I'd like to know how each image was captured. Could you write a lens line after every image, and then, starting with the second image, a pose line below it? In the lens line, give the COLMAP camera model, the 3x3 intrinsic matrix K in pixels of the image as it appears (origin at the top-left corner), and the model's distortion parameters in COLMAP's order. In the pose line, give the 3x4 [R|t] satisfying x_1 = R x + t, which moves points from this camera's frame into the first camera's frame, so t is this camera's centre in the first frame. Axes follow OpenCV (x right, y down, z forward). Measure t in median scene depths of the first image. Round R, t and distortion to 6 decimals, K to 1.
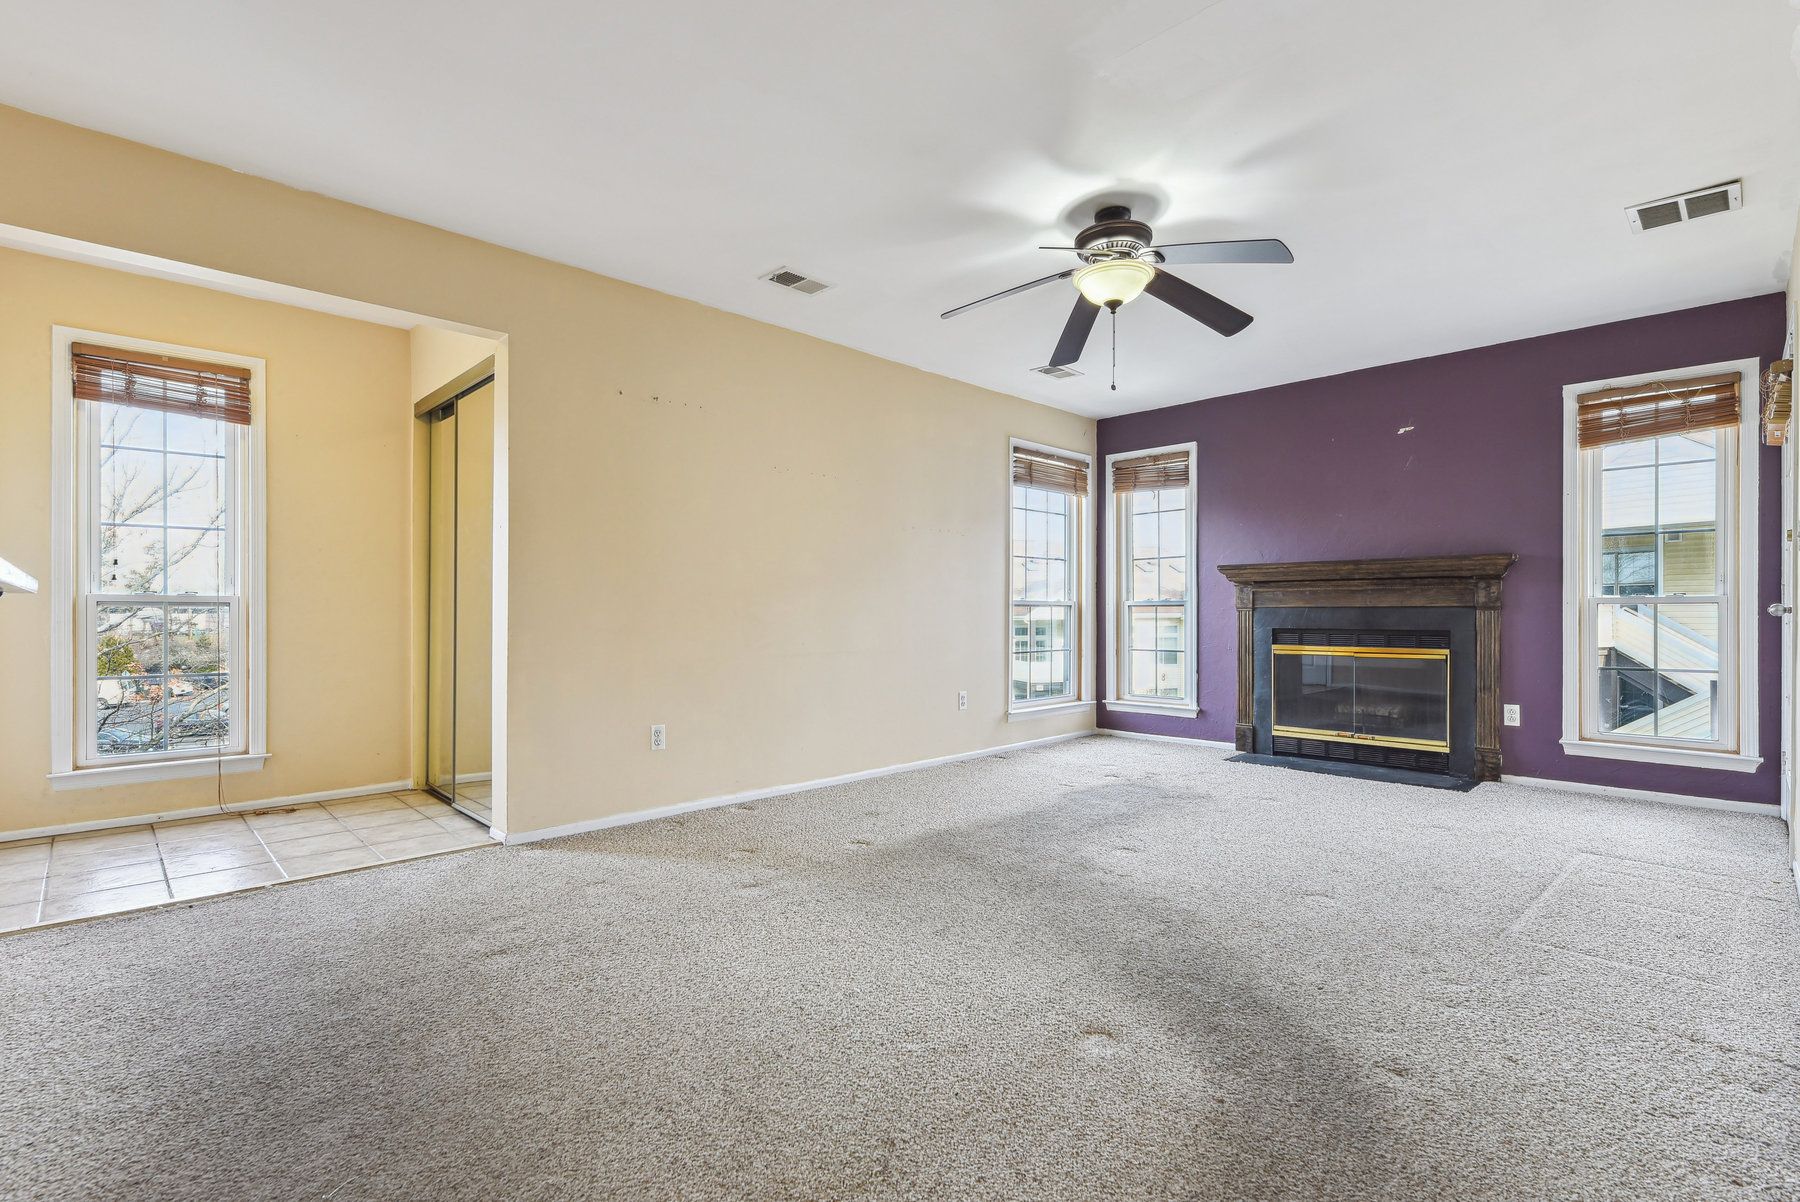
lens RADIAL K [[832.2, 0, 938.9], [0, 832.2, 613.5], [0, 0, 1]] dist [0.004456, -0.002979]
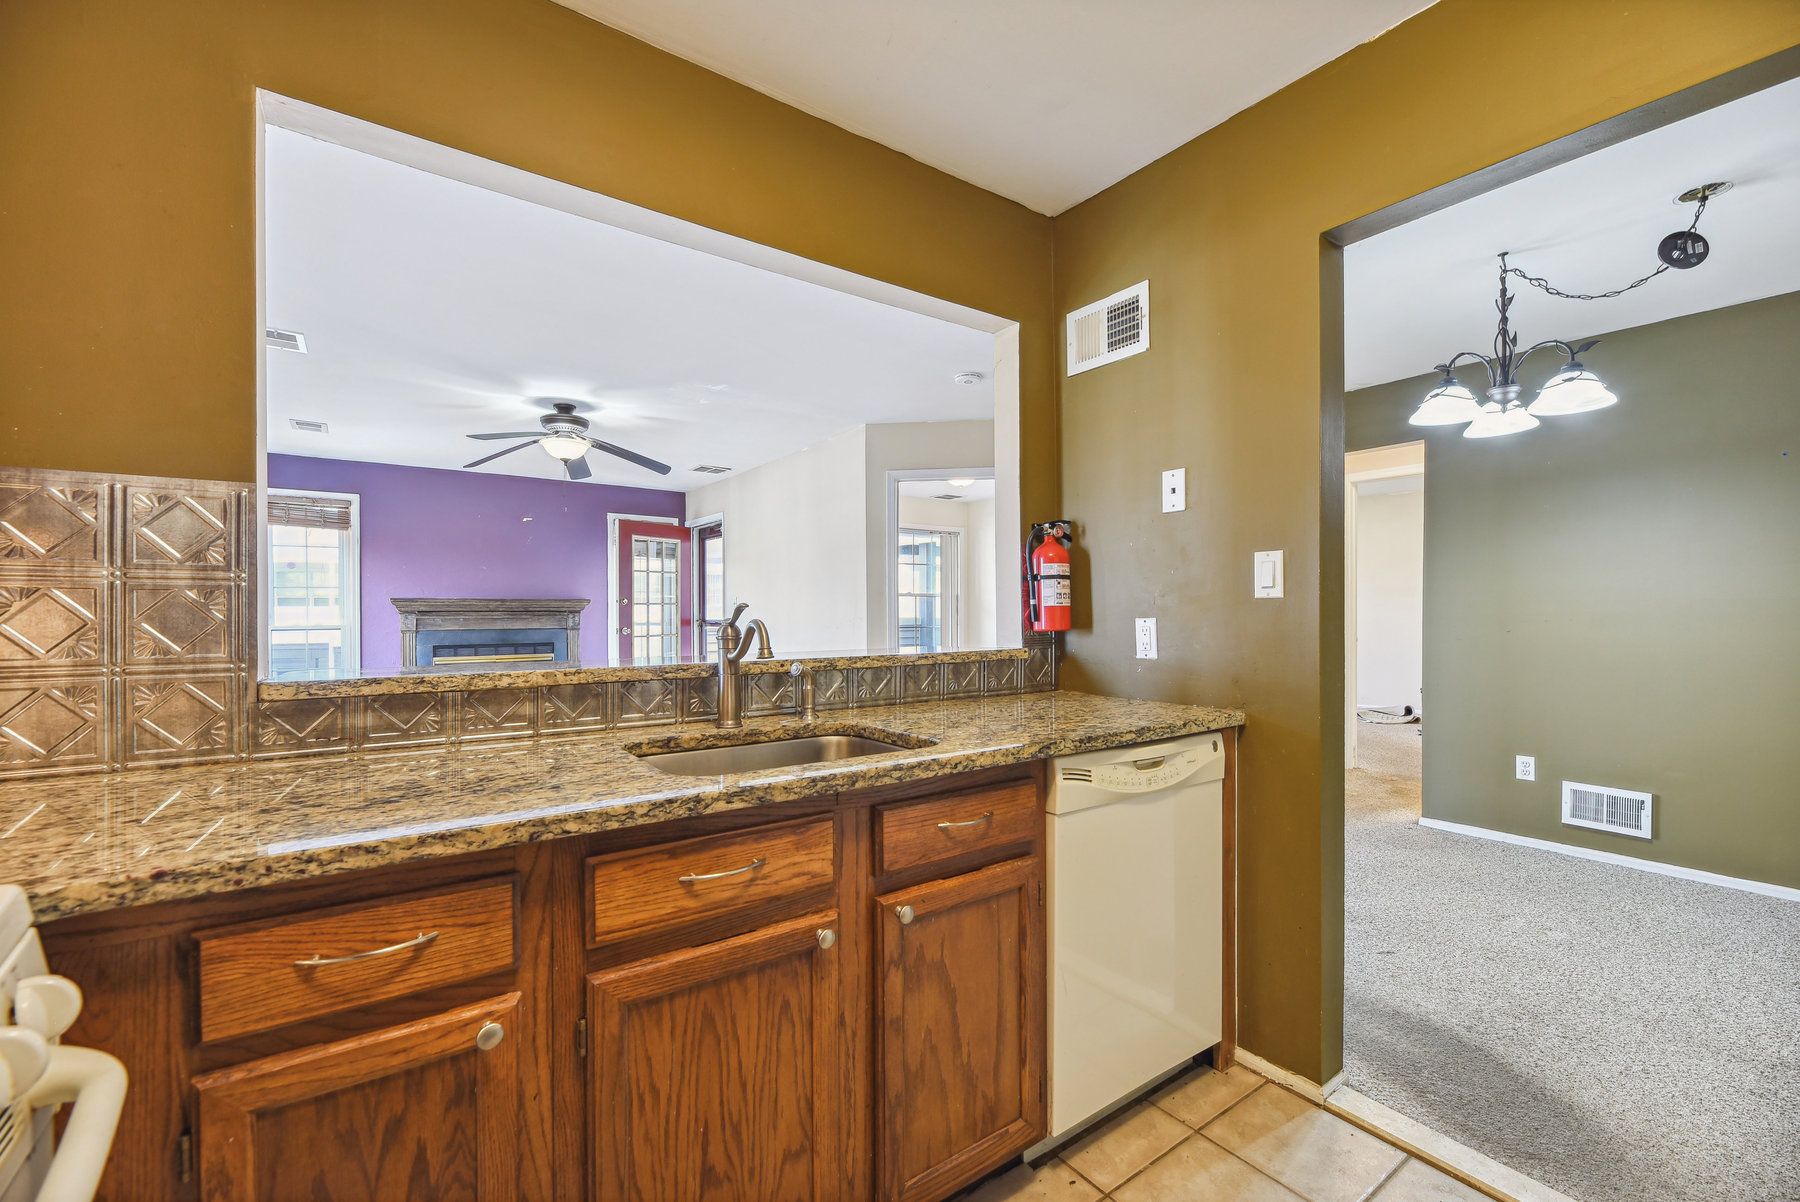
lens RADIAL K [[712.4, 0, 881.1], [0, 712.4, 614.8], [0, 0, 1]] dist [-0.002769, 0.000086]
pose [[0.200985, -0.004240, 0.979585, -0.698465], [0.002871, 0.999989, 0.003739, -0.040689], [-0.979590, 0.002060, 0.200995, 0.049764]]
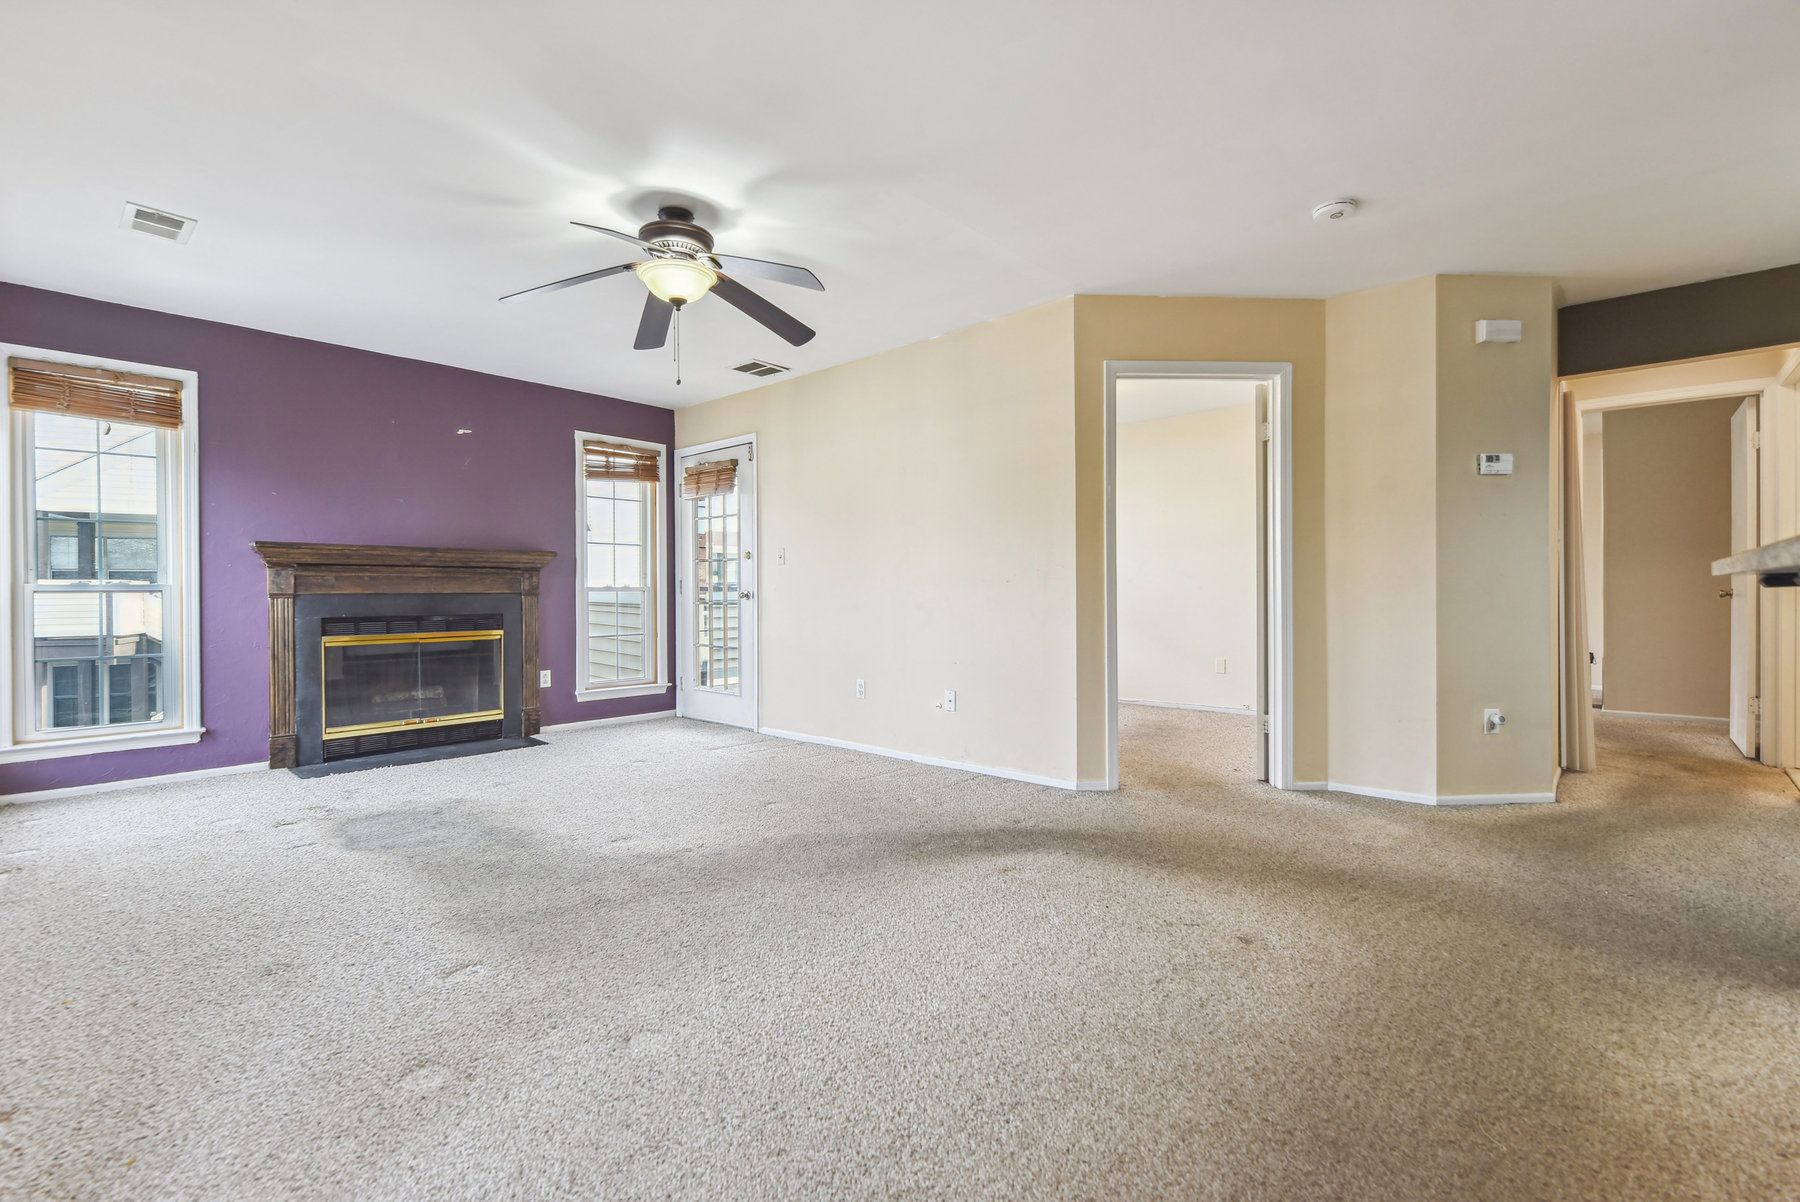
lens RADIAL K [[772.6, 0, 882.6], [0, 772.6, 593.2], [0, 0, 1]] dist [-0.002939, -0.000297]
pose [[-0.011740, 0.000682, 0.999931, -0.486744], [0.007299, 0.999973, -0.000596, -0.004036], [-0.999904, 0.007291, -0.011745, 0.491236]]
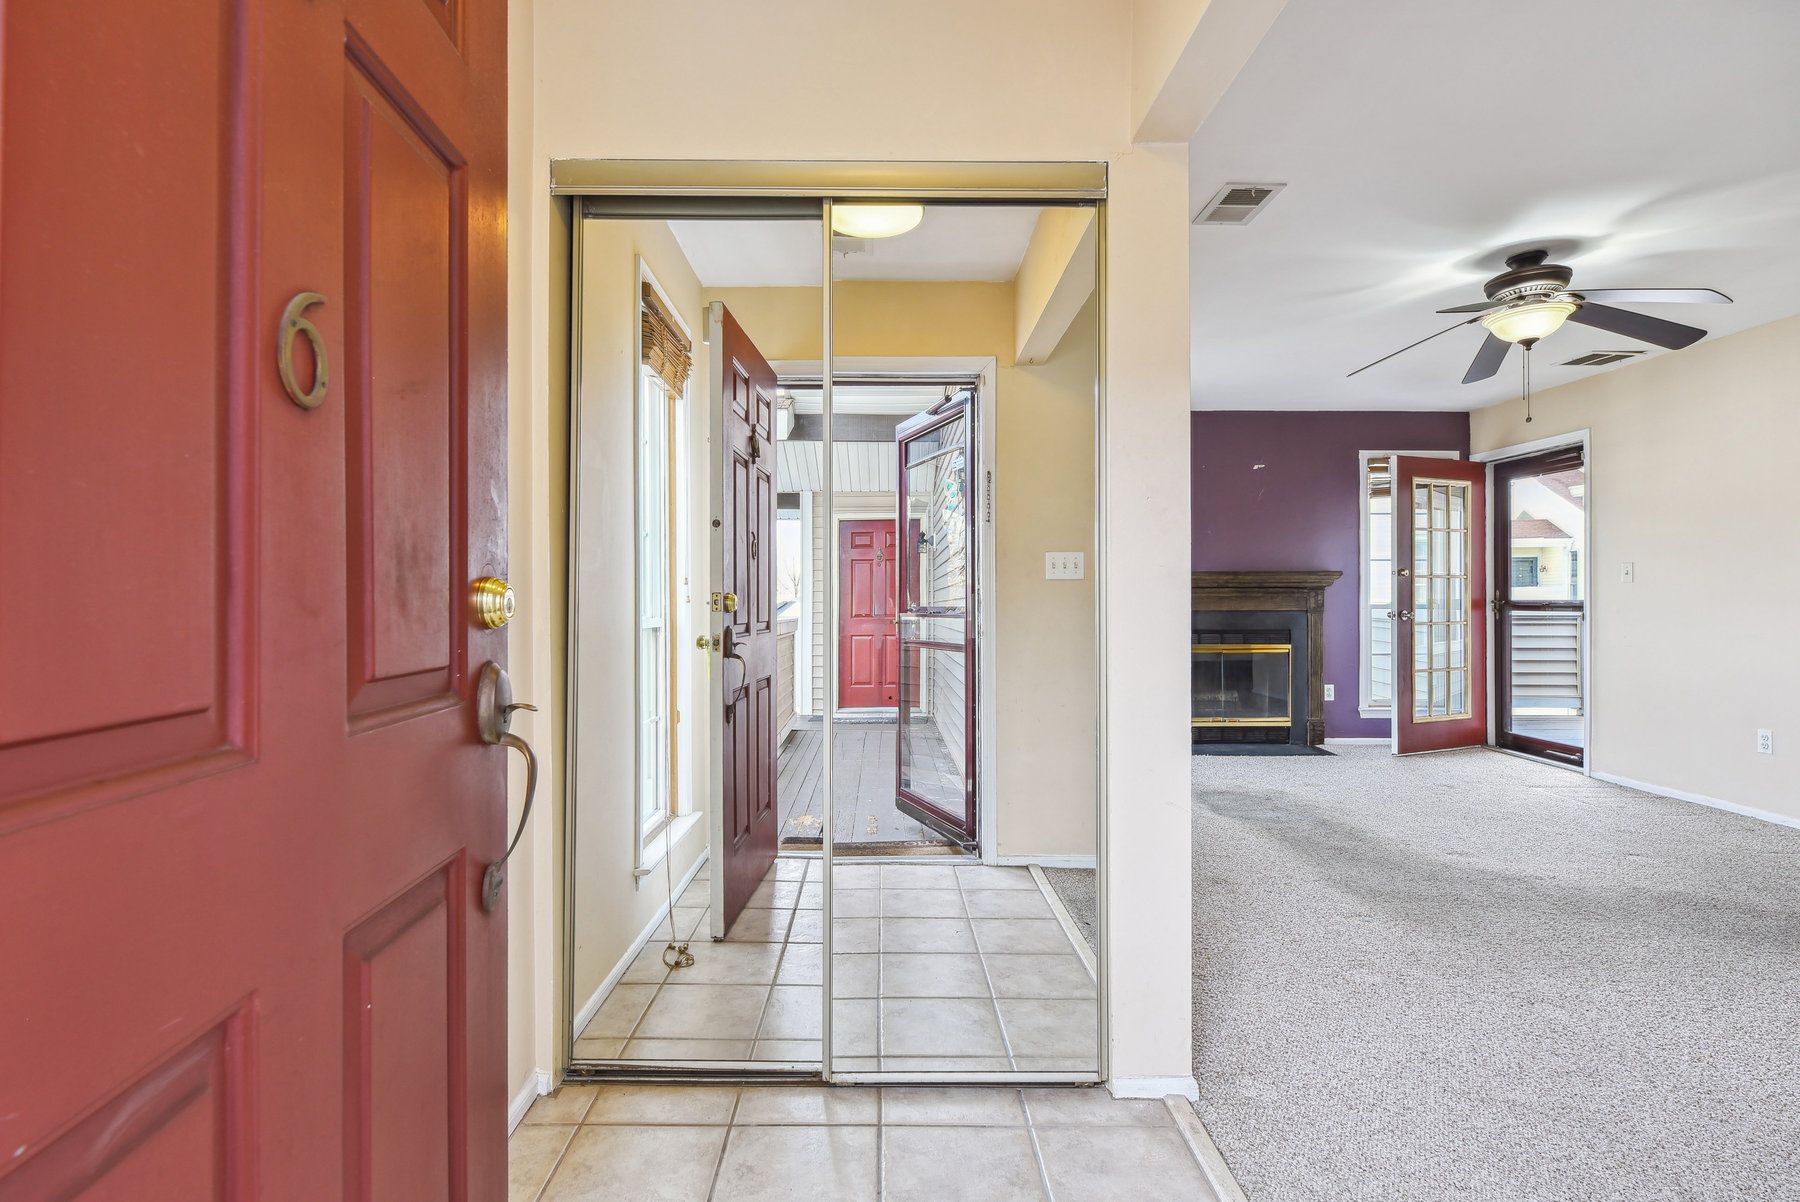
lens RADIAL K [[832.2, 0, 908.2], [0, 832.2, 596.6], [0, 0, 1]] dist [0.004456, -0.002979]
pose [[0.712235, -0.000078, 0.701941, -0.710698], [0.001428, 0.999998, -0.001338, -0.029726], [-0.701940, 0.001955, 0.712234, 0.516747]]
